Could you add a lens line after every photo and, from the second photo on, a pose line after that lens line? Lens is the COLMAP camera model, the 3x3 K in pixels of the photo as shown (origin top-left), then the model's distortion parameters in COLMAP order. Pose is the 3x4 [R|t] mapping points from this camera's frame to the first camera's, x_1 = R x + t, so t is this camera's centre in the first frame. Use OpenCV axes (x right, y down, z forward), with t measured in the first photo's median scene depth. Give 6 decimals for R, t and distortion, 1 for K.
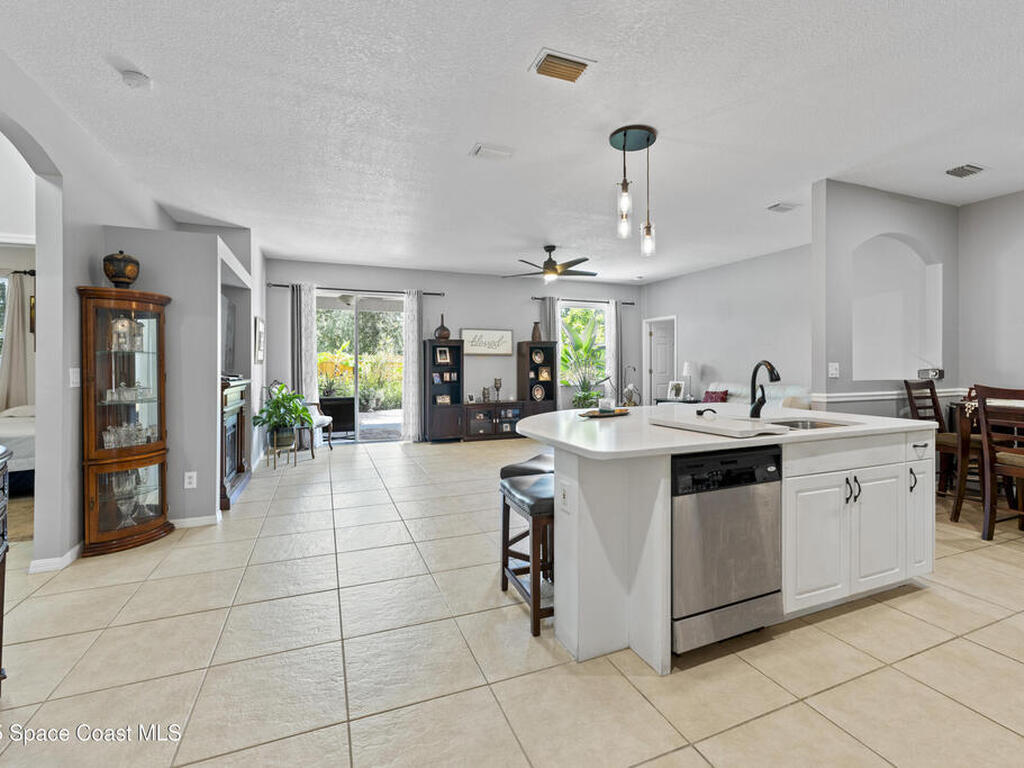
lens RADIAL K [[457.4, 0, 505.5], [0, 457.4, 368.5], [0, 0, 1]] dist [-0.003028, 0.000642]
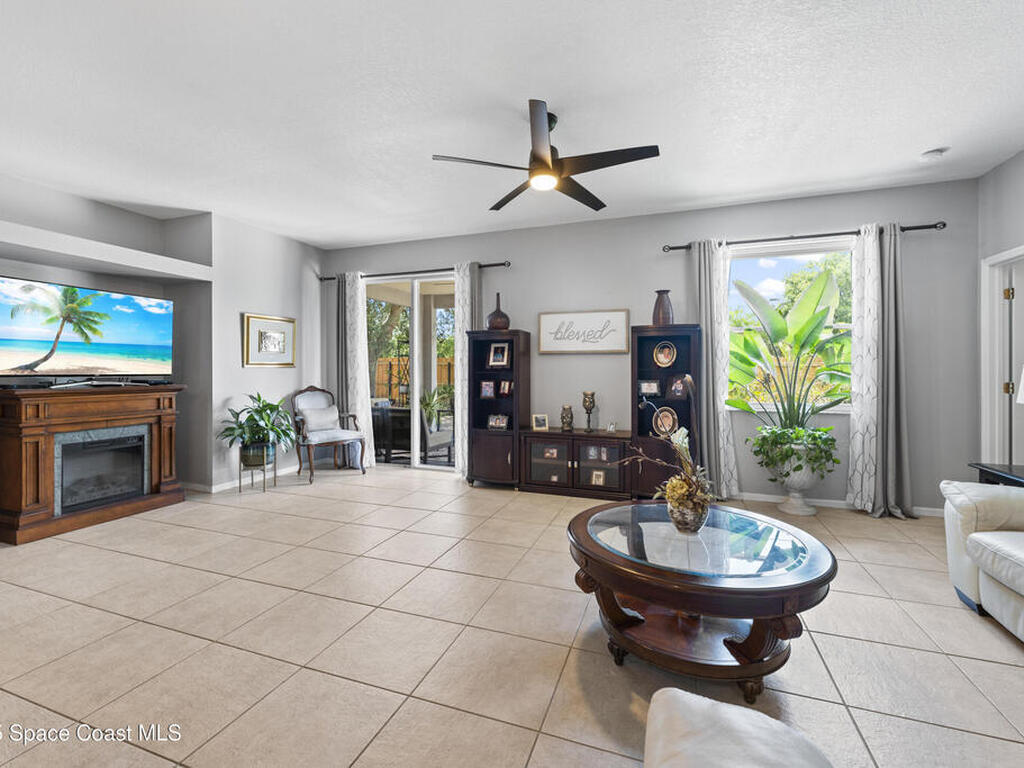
lens RADIAL K [[457.4, 0, 507.5], [0, 457.4, 369.8], [0, 0, 1]] dist [-0.003028, 0.000642]
pose [[0.746343, 0.003972, -0.665549, 0.304563], [-0.009855, 0.999939, -0.005083, -0.003742], [0.665488, 0.010352, 0.746337, 0.494384]]
